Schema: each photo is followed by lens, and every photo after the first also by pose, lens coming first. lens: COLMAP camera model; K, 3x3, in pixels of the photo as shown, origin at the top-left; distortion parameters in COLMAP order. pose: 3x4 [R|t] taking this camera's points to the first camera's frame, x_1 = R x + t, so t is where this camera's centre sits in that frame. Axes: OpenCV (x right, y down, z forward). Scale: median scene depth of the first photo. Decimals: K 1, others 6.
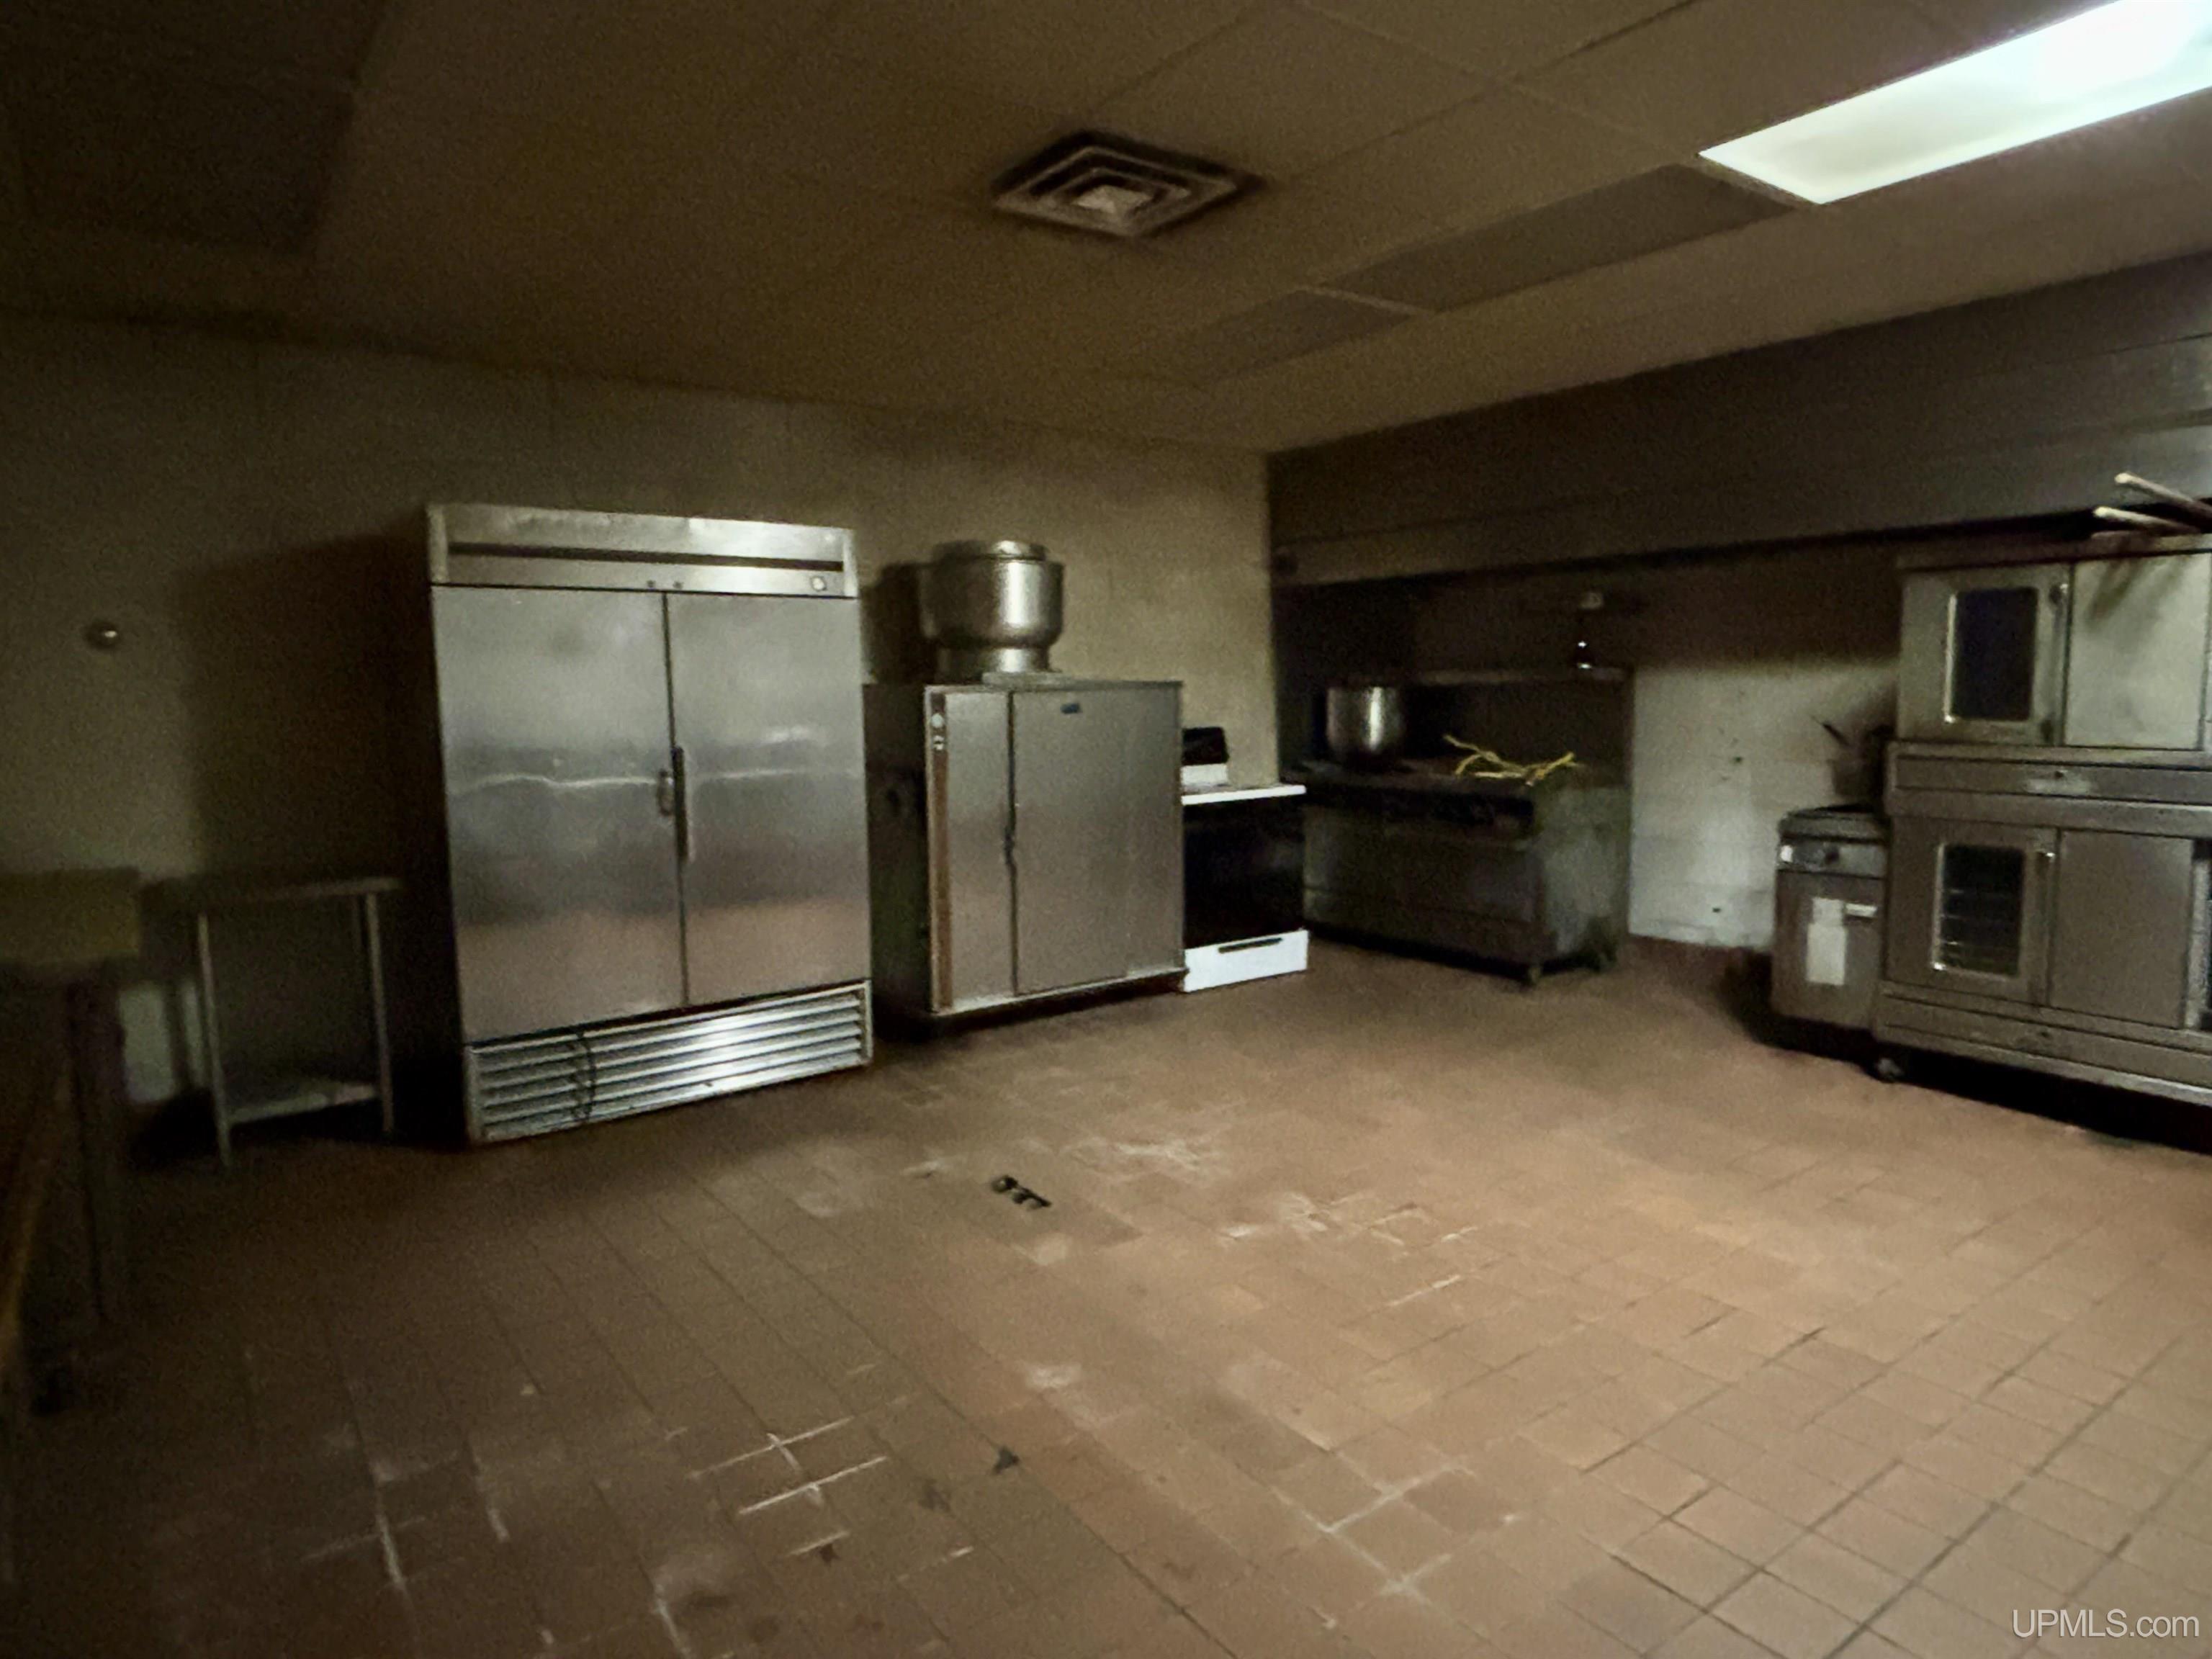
lens RADIAL K [[1326.5, 0, 1097.5], [0, 1326.5, 824.1], [0, 0, 1]] dist [0.006746, -0.000338]
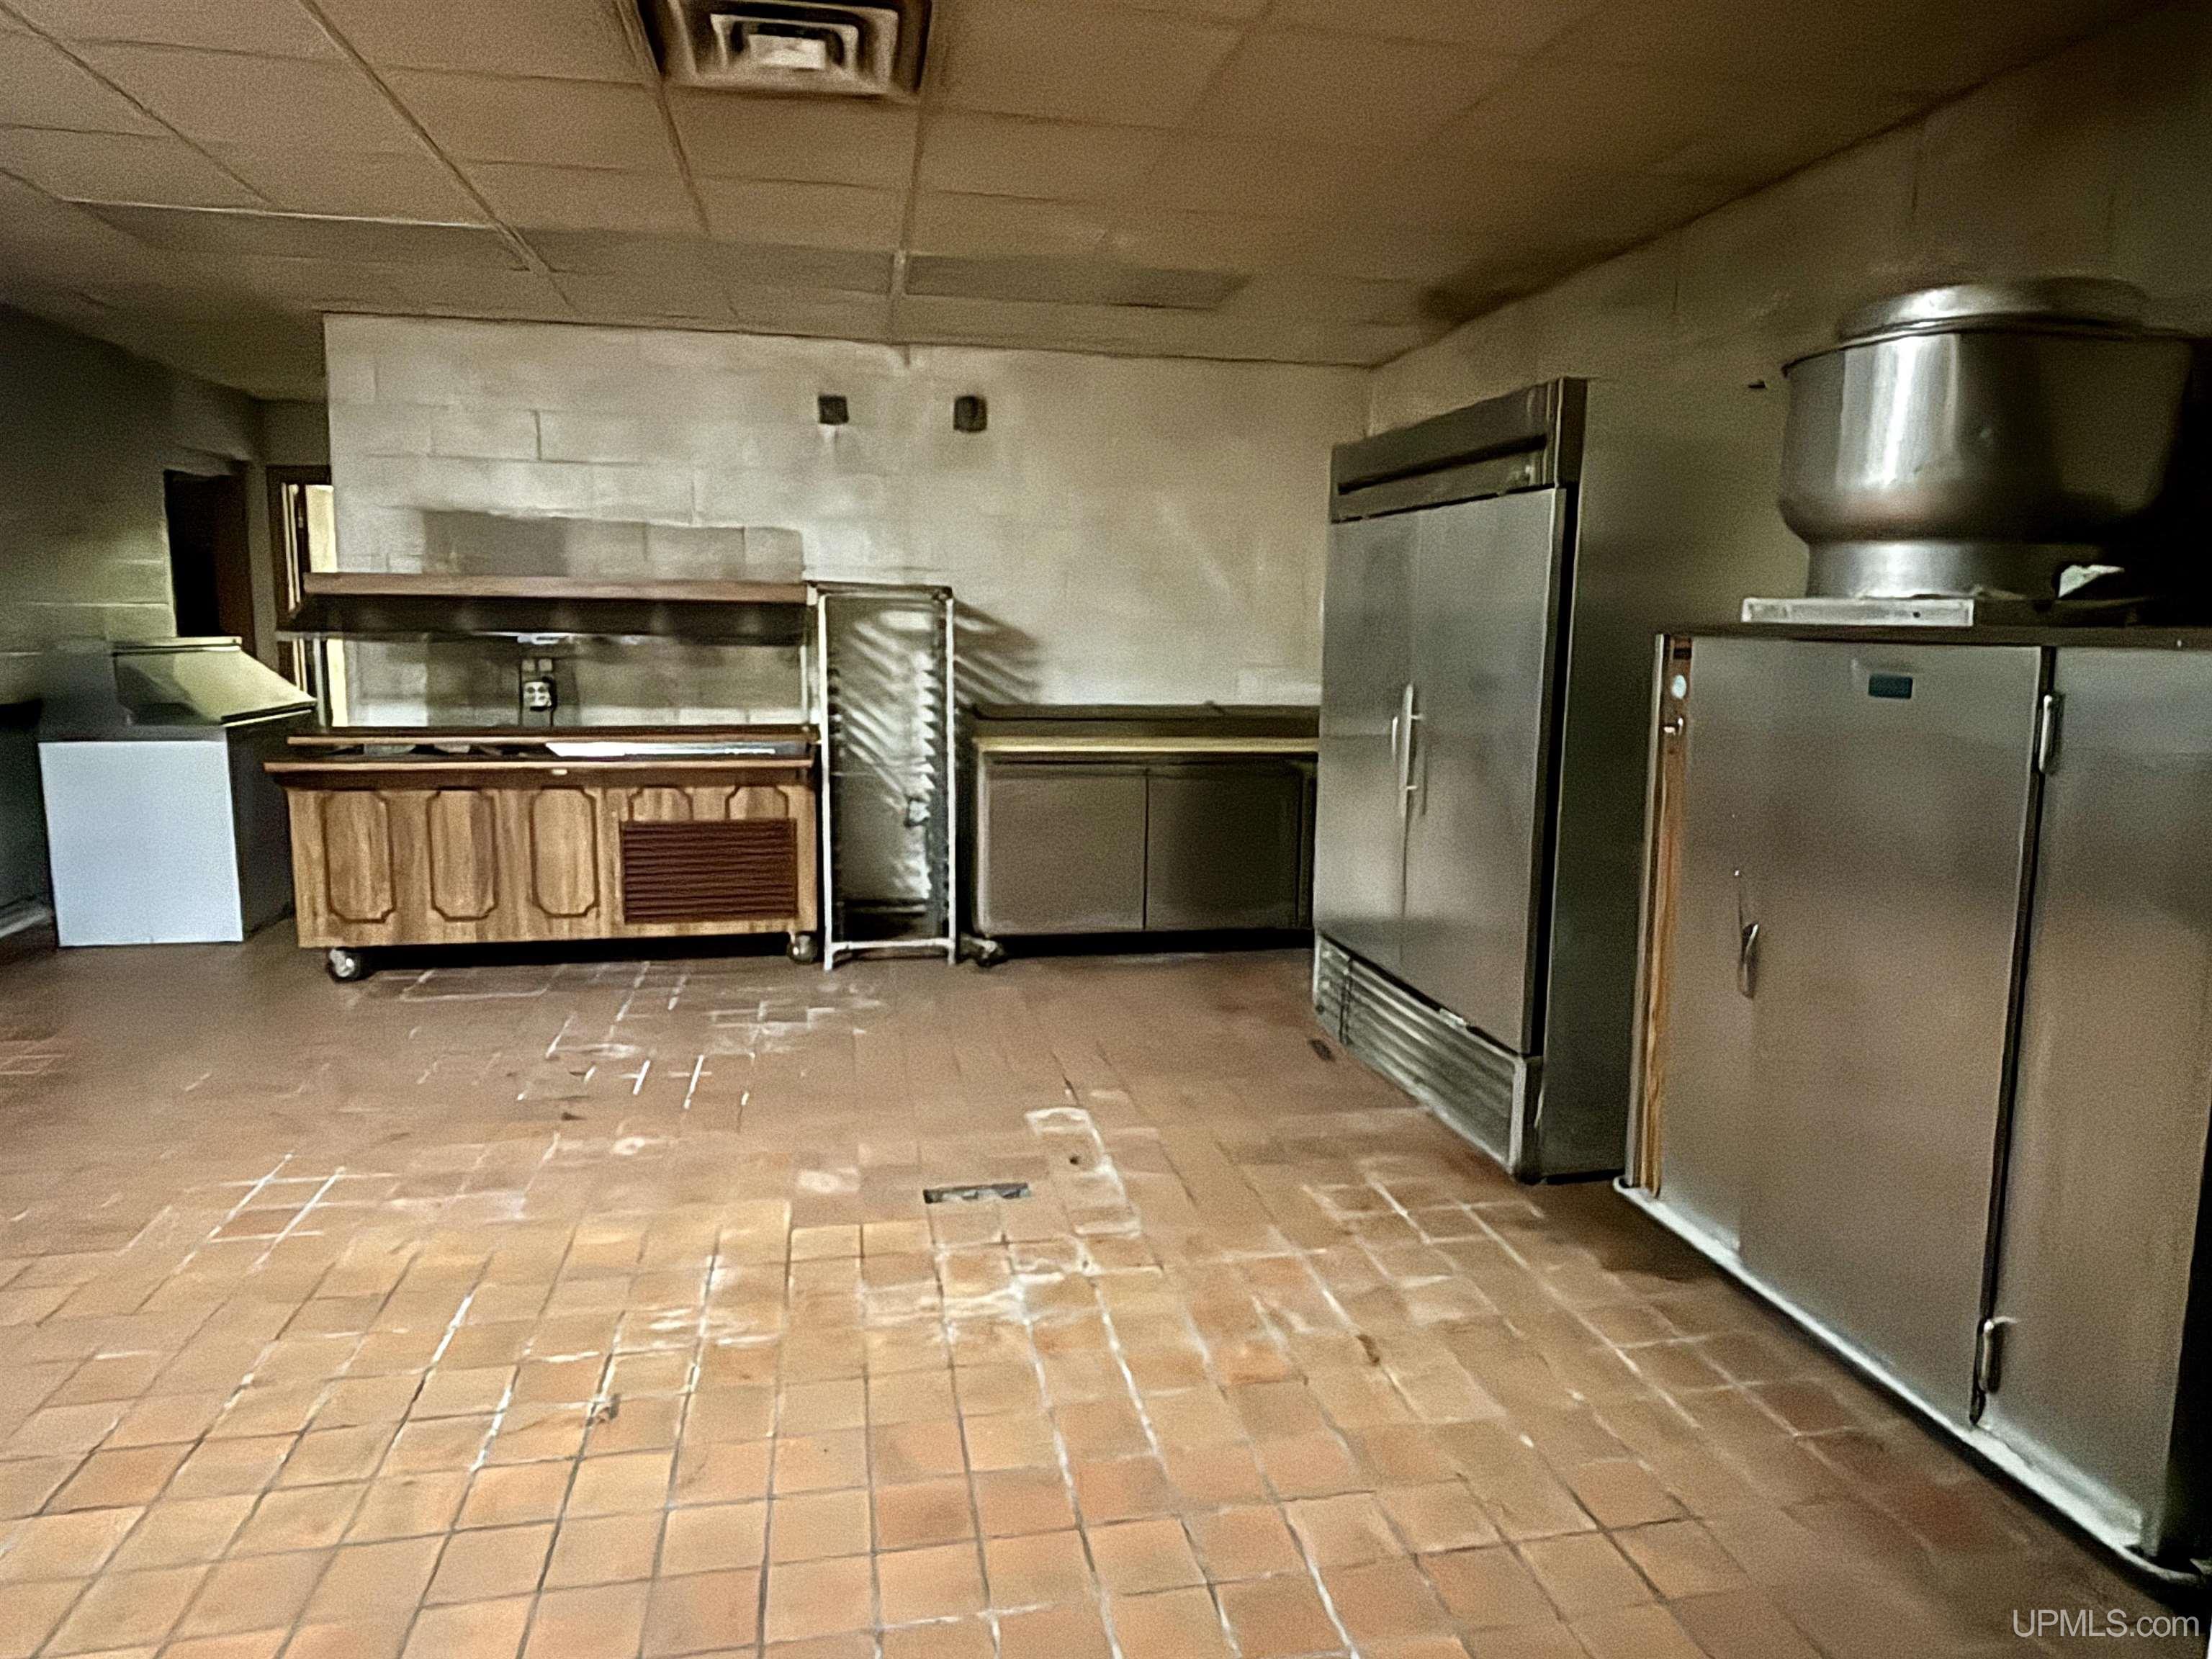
lens RADIAL K [[1326.5, 0, 1093.7], [0, 1326.5, 826.8], [0, 0, 1]] dist [0.006746, -0.000338]
pose [[-0.414344, 0.156720, -0.896526, 0.692958], [-0.104152, 0.970426, 0.217774, -0.166177], [0.904141, 0.183608, -0.385768, 1.438941]]
